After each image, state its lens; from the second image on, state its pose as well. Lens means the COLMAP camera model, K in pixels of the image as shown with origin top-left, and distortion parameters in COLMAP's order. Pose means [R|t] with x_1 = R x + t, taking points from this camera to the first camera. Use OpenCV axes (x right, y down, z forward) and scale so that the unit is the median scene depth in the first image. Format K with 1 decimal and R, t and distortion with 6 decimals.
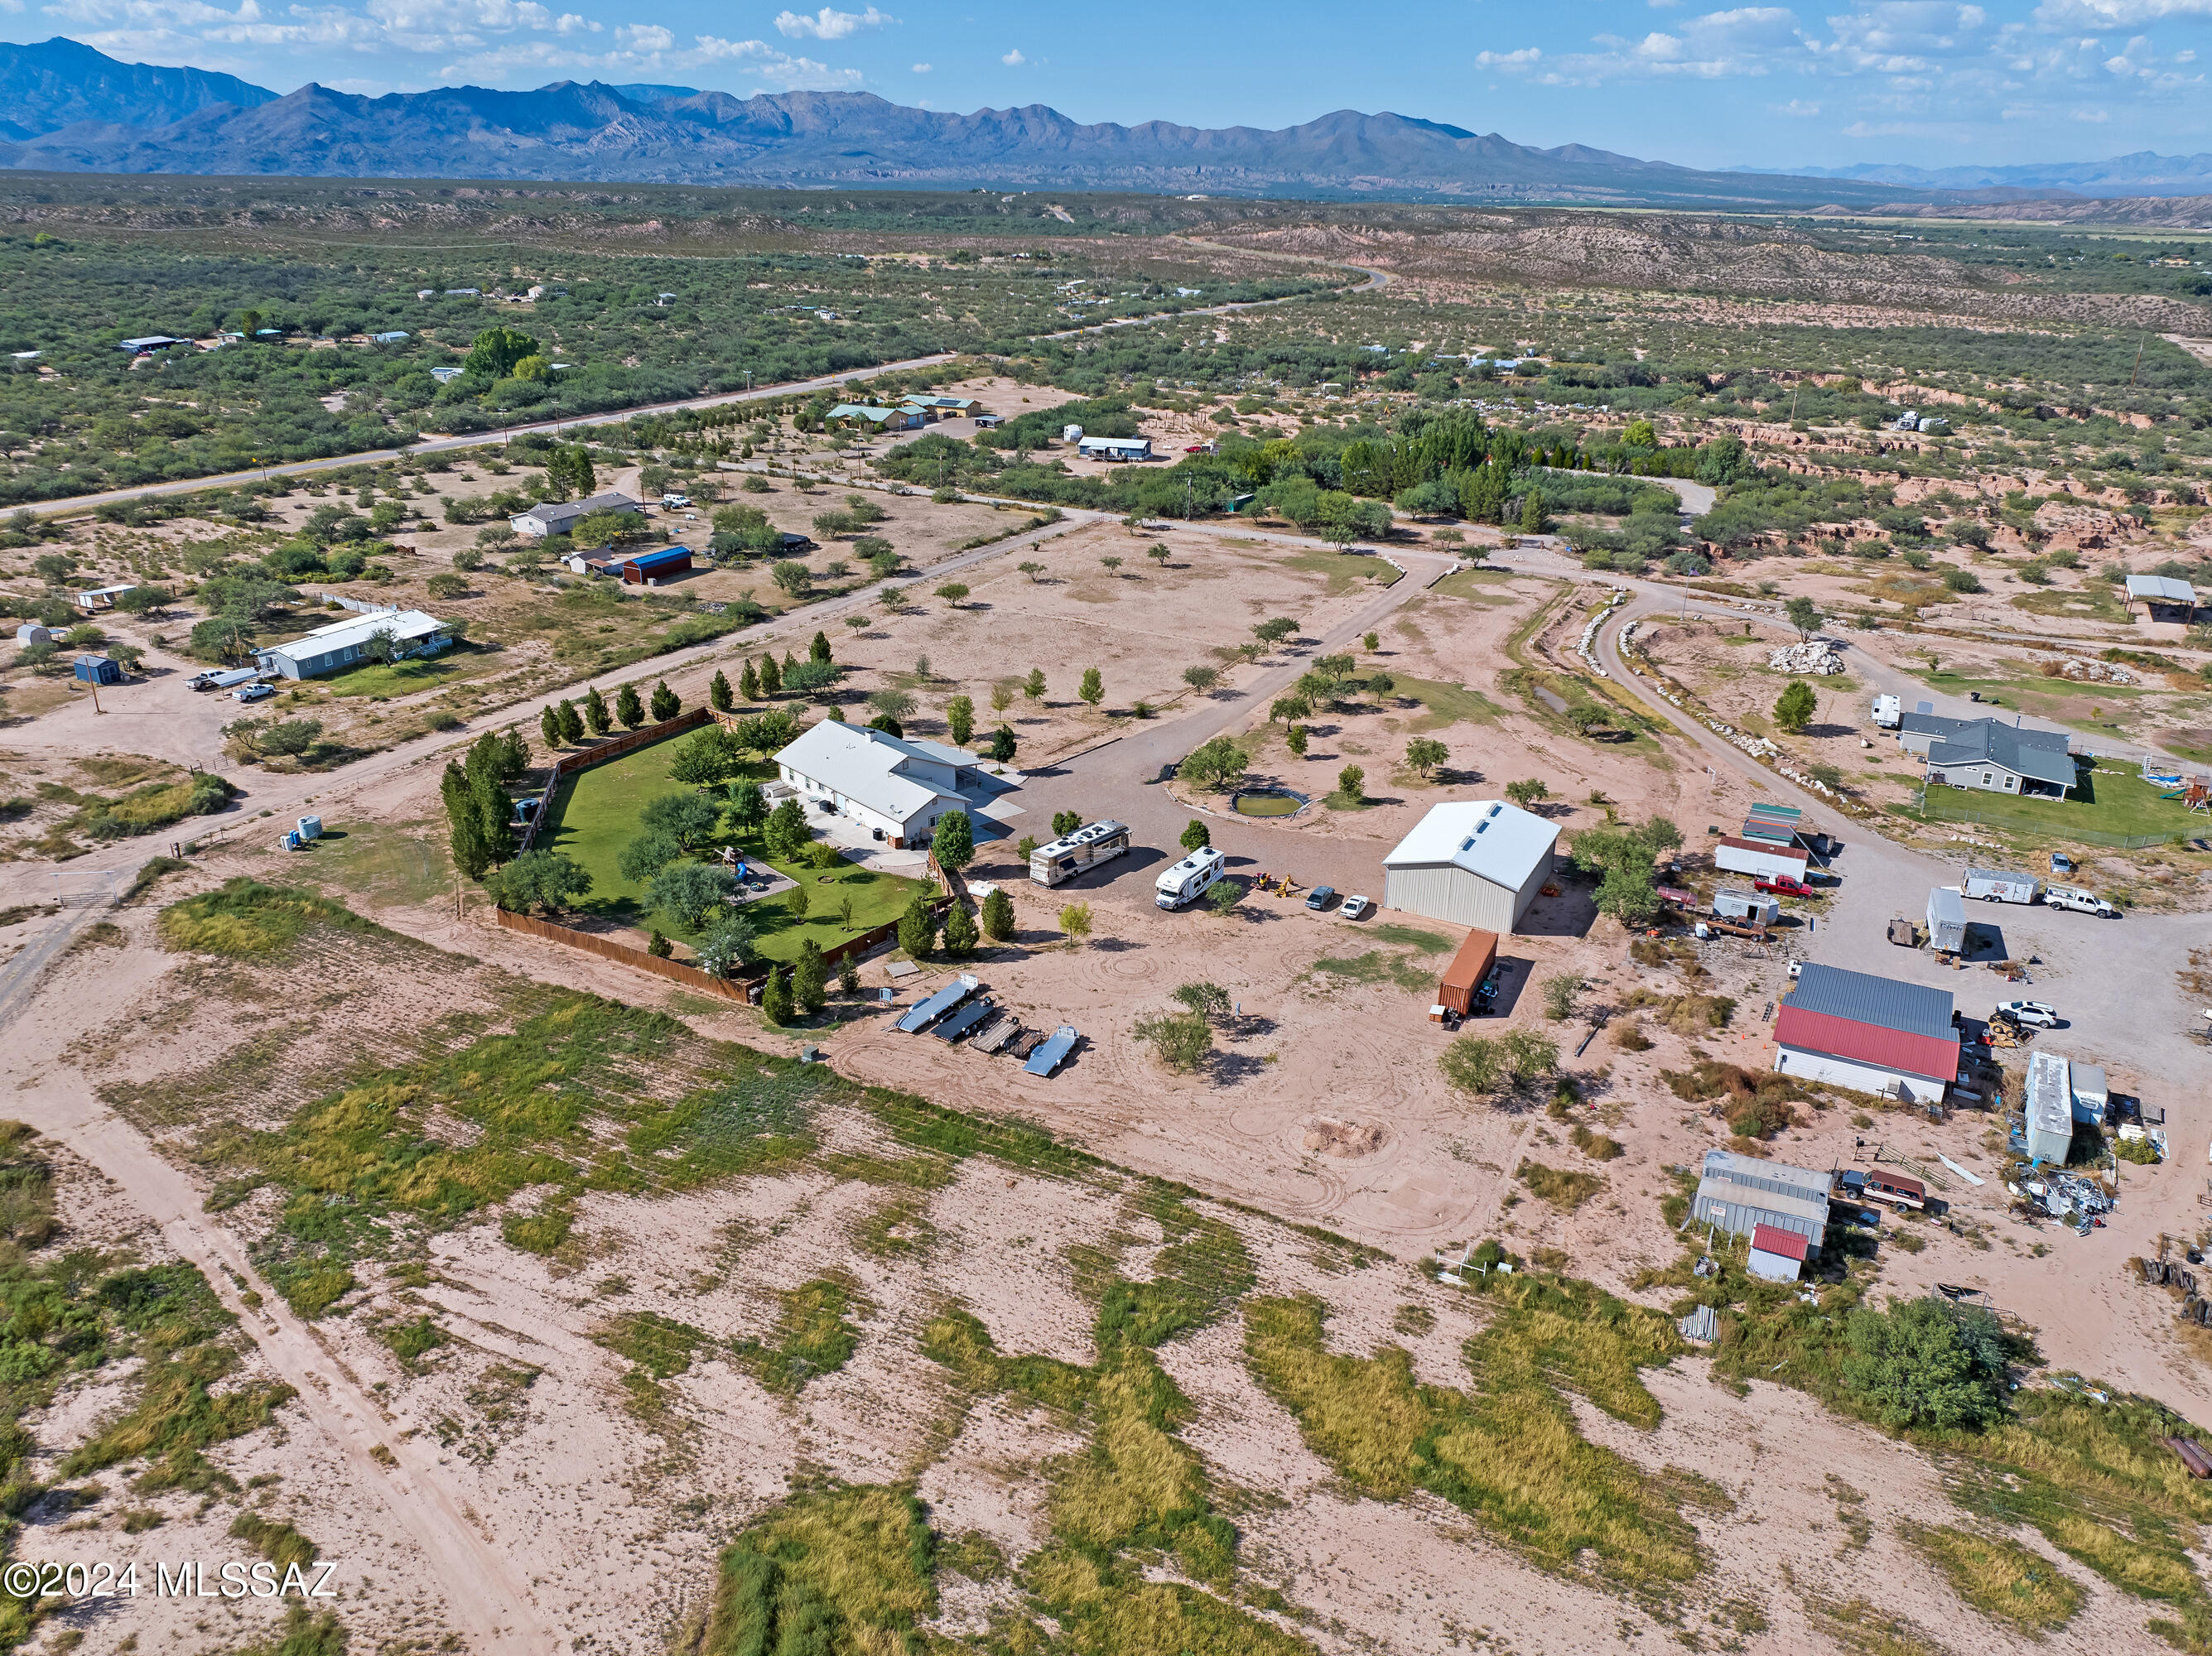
lens RADIAL K [[1576.5, 0, 1106.0], [0, 1576.5, 828.0], [0, 0, 1]] dist [-0.047408, 0.022189]
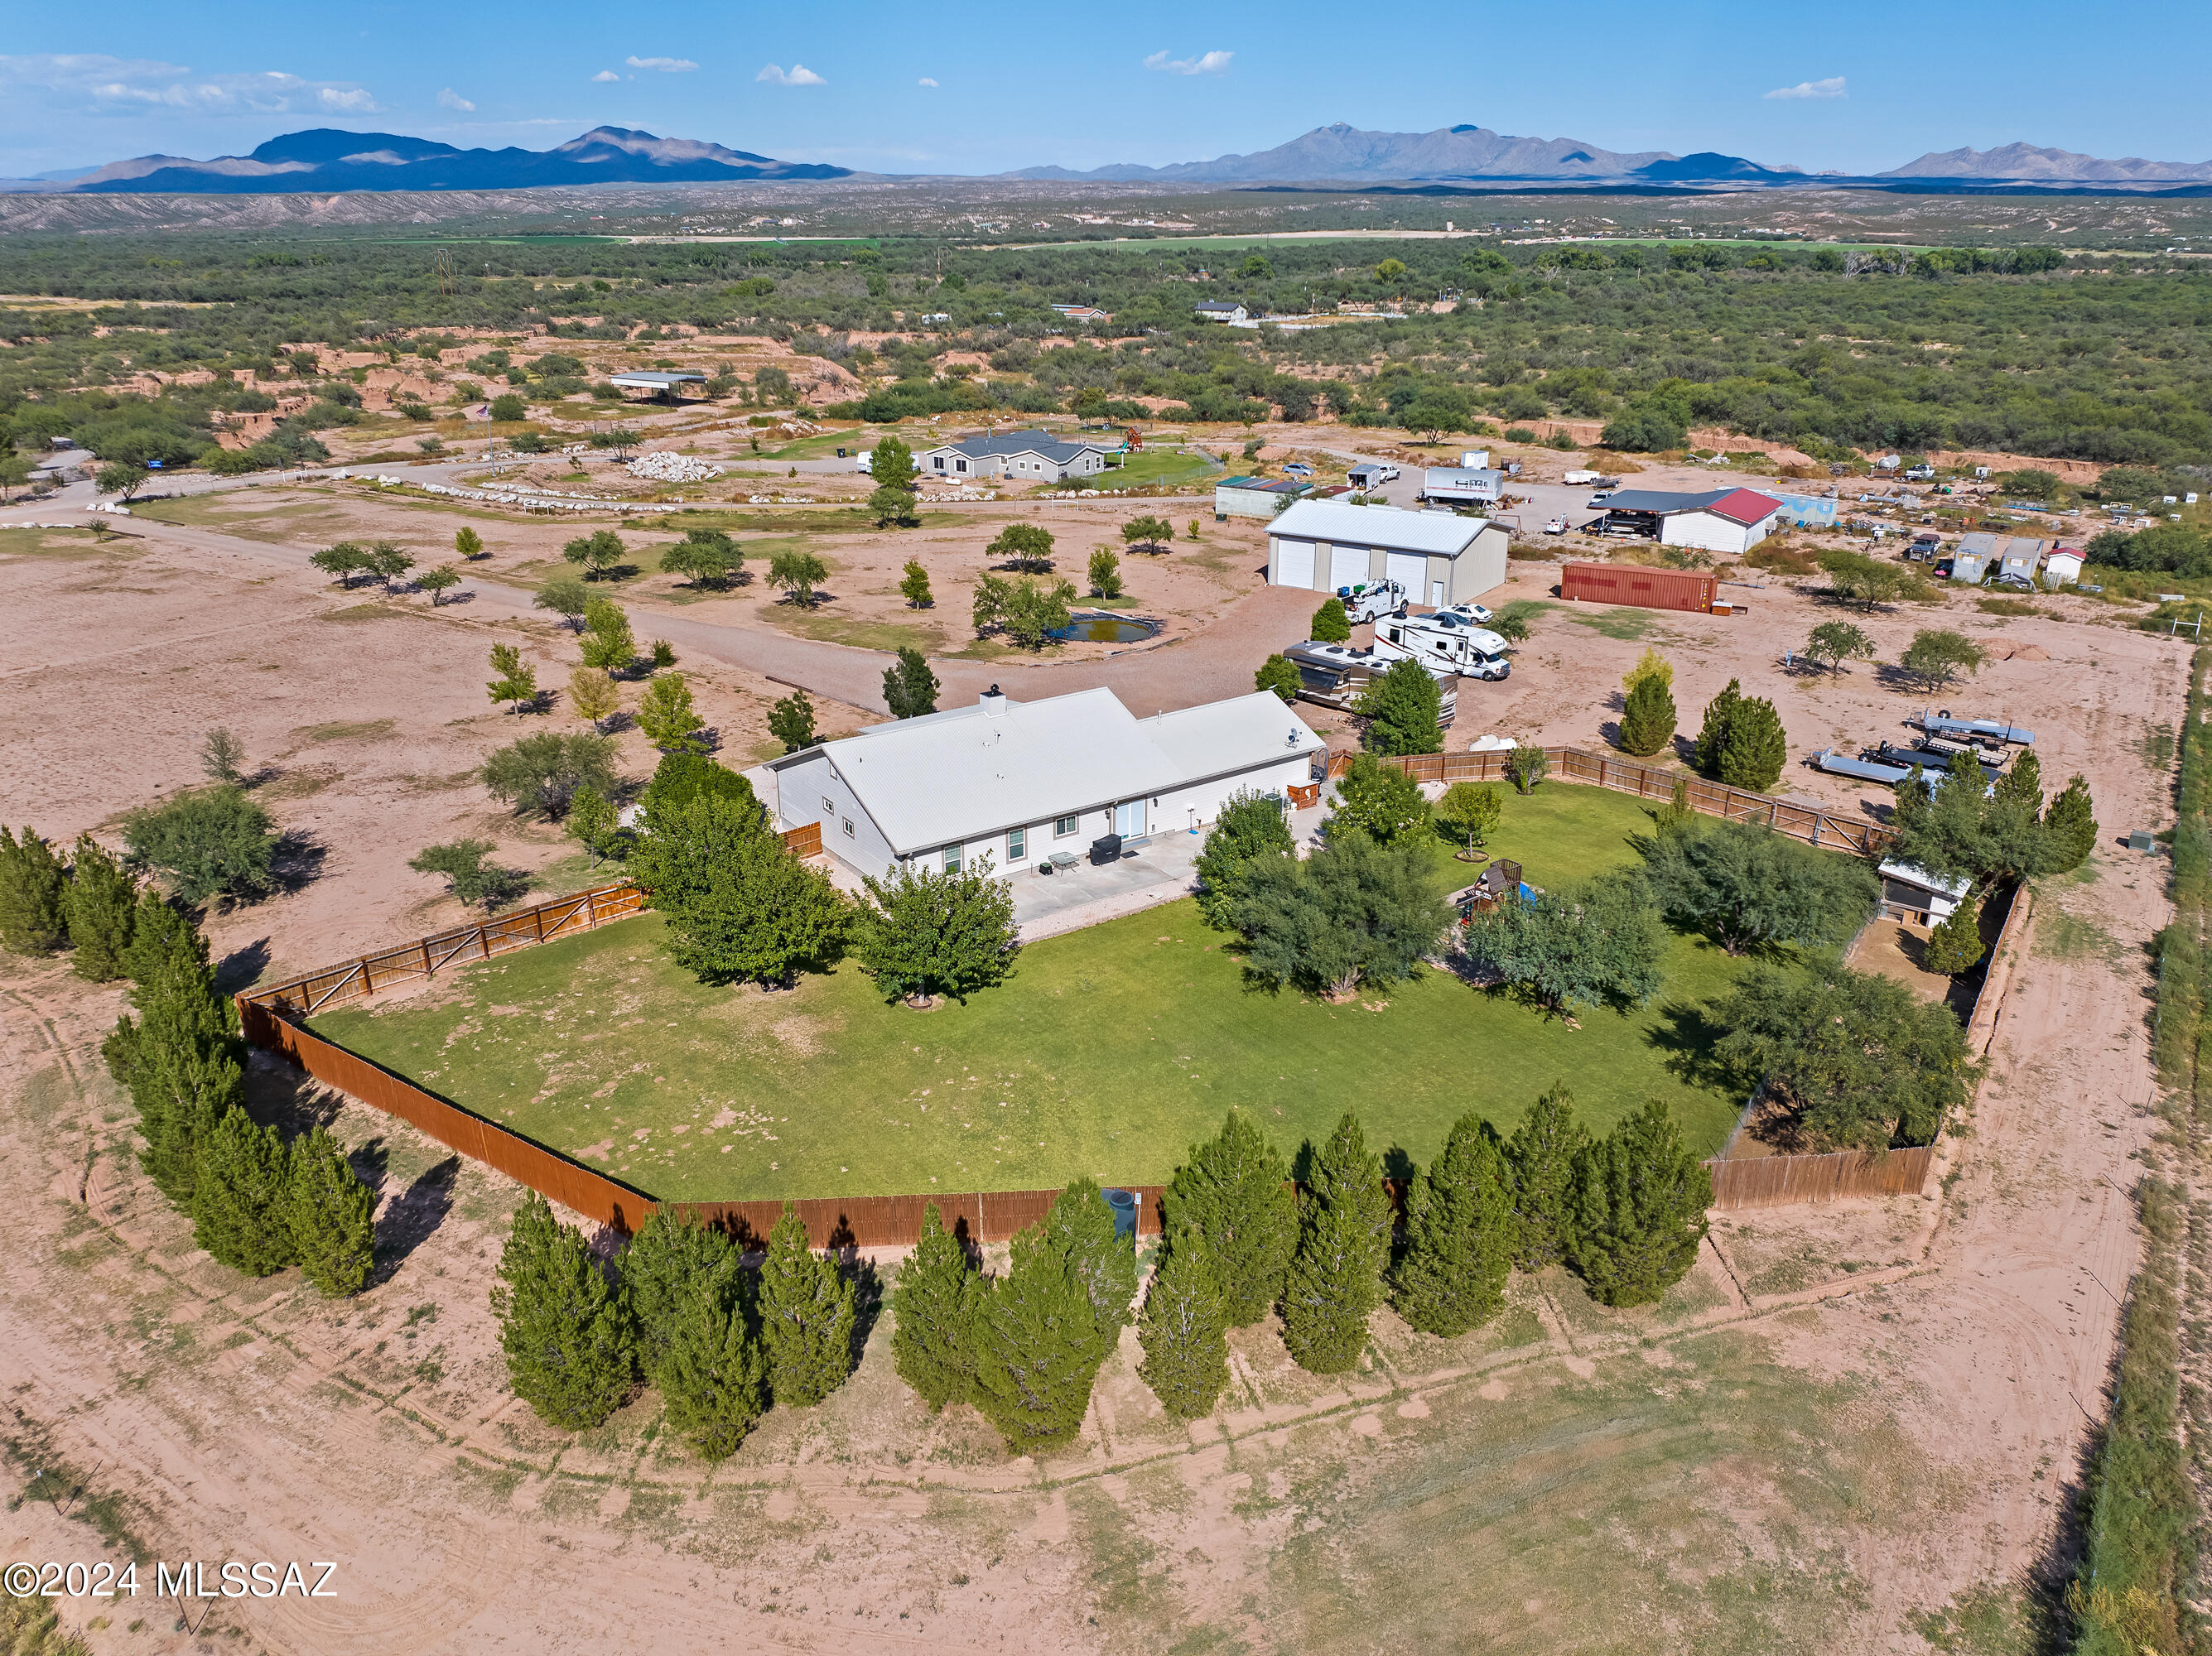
lens RADIAL K [[1598.4, 0, 1106.0], [0, 1598.4, 828.0], [0, 0, 1]] dist [-0.063521, 0.025170]
pose [[0.106536, -0.370045, 0.922885, -0.475561], [0.382697, 0.871925, 0.305434, -0.125870], [-0.917711, 0.320646, 0.234506, 0.720477]]
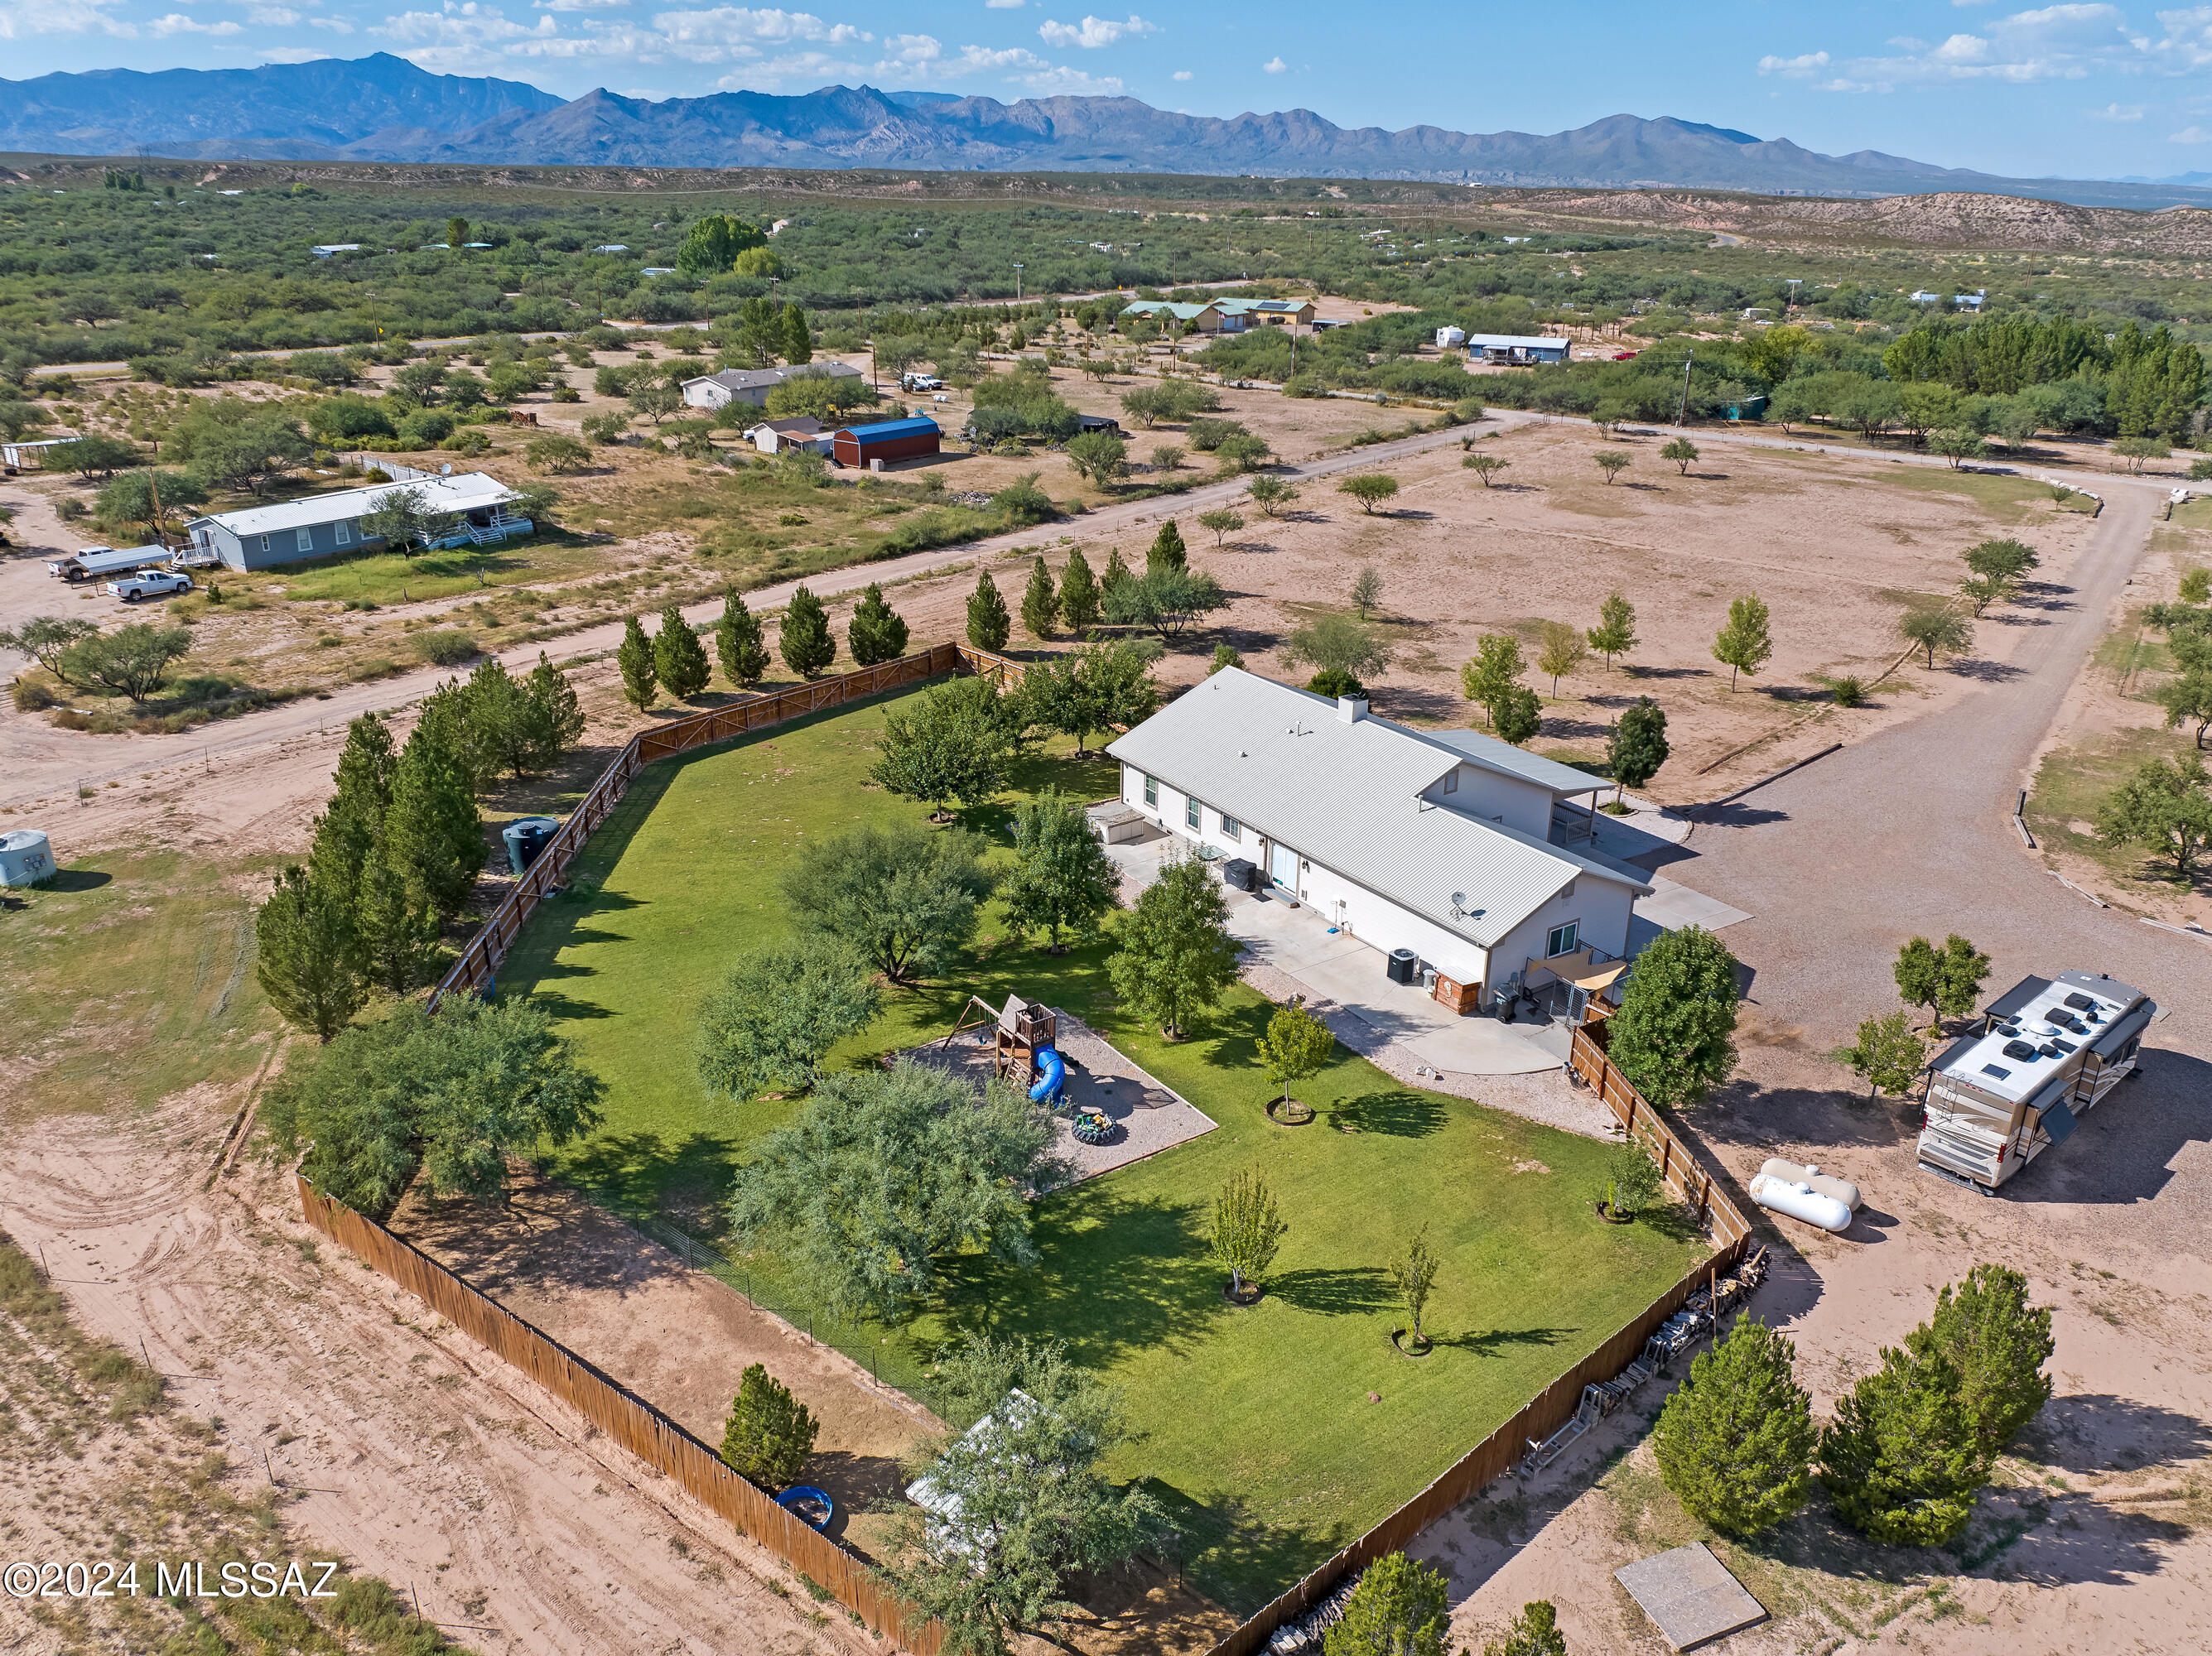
lens RADIAL K [[1576.5, 0, 1106.0], [0, 1576.5, 828.0], [0, 0, 1]] dist [-0.047408, 0.022189]
pose [[0.988798, 0.054827, -0.138825, -0.126884], [-0.055851, 0.998433, -0.003489, -0.018049], [0.138416, 0.011204, 0.990311, 0.481186]]
